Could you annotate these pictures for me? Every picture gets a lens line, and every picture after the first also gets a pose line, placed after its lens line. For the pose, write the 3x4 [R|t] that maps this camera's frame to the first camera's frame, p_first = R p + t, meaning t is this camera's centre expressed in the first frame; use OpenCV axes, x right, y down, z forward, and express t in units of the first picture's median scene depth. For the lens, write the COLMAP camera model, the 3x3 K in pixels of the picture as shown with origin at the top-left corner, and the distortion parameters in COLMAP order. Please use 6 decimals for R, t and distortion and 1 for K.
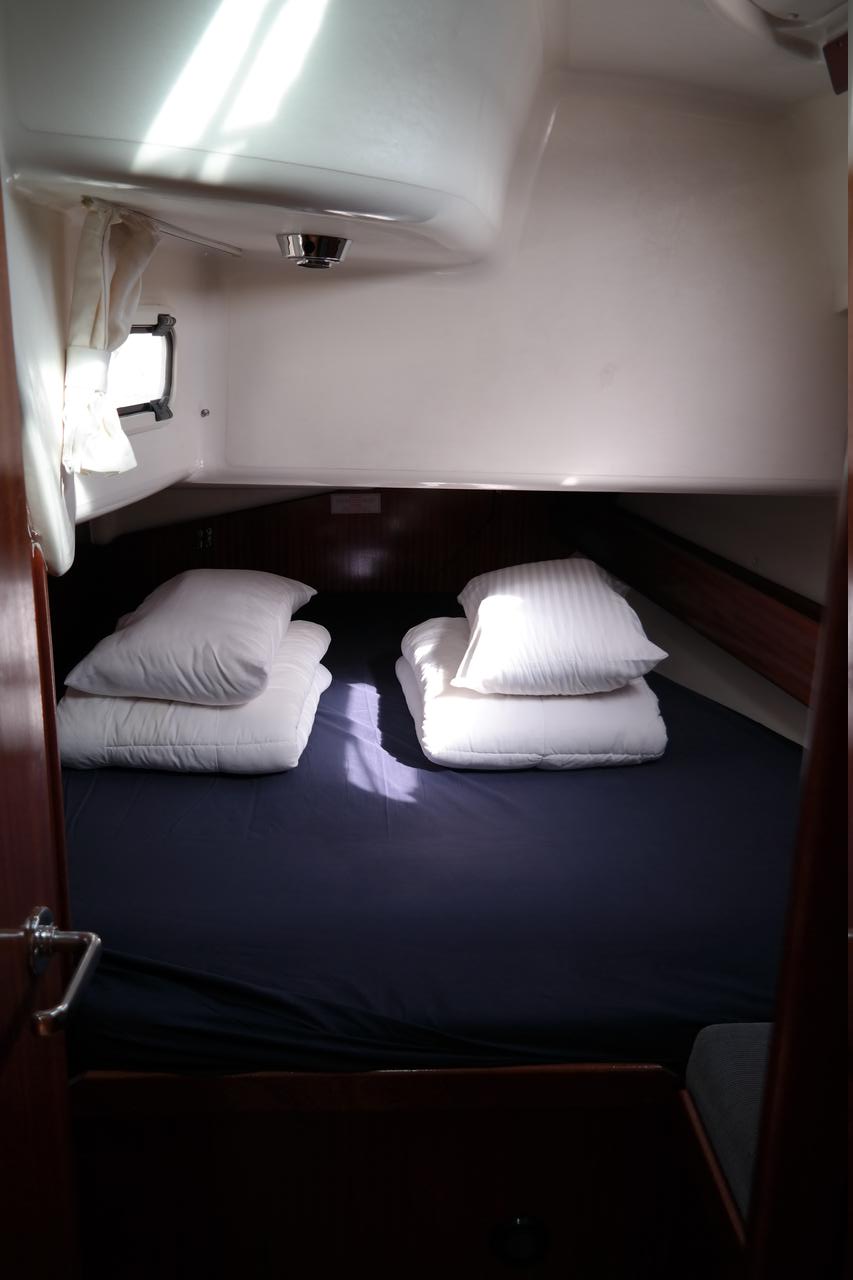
lens RADIAL K [[1148.0, 0, 426.5], [0, 1148.0, 640.0], [0, 0, 1]] dist [0.005567, 0.000331]
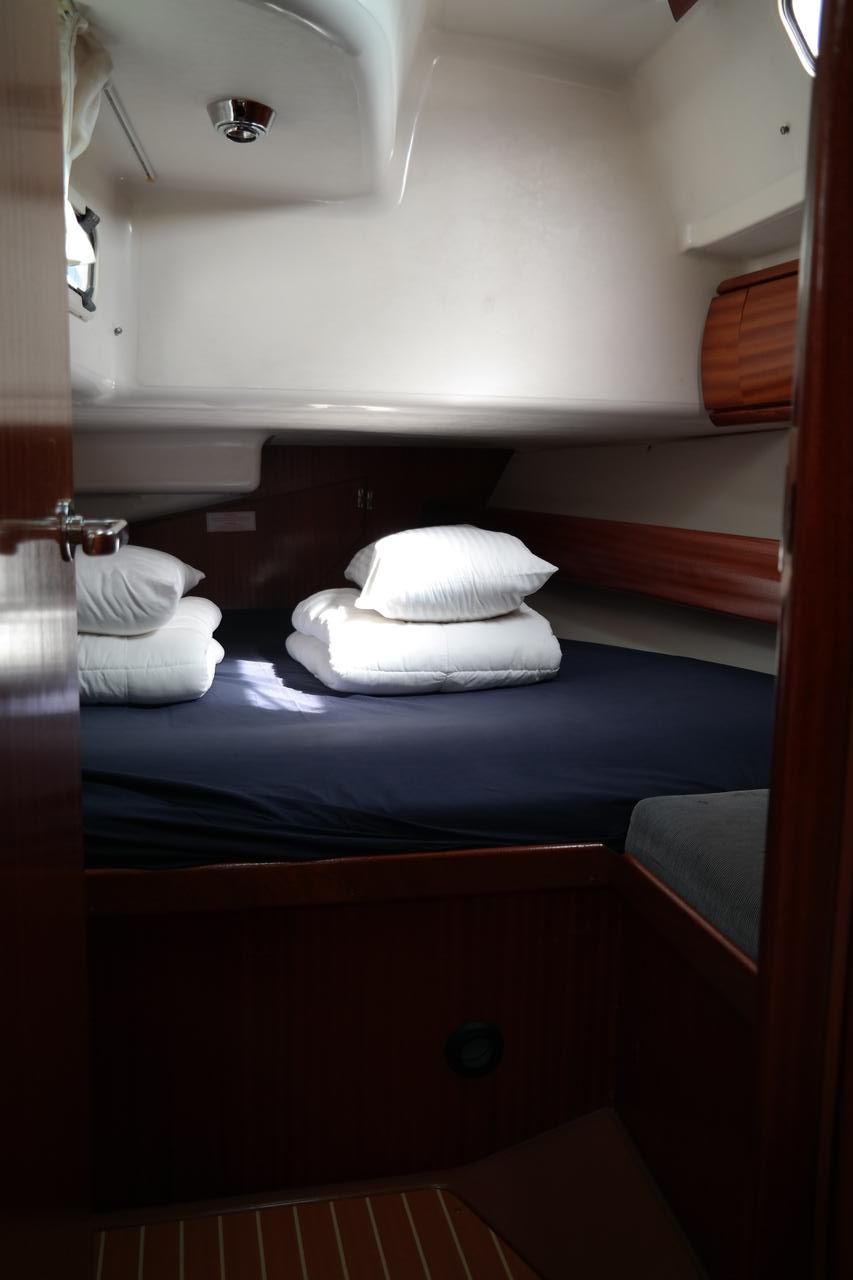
lens RADIAL K [[1174.6, 0, 426.5], [0, 1174.6, 640.0], [0, 0, 1]] dist [-0.048369, 0.158219]
pose [[0.988478, -0.035989, 0.147026, -0.073098], [0.057941, 0.987308, -0.147872, 0.231533], [-0.139838, 0.154687, 0.978017, -0.040166]]
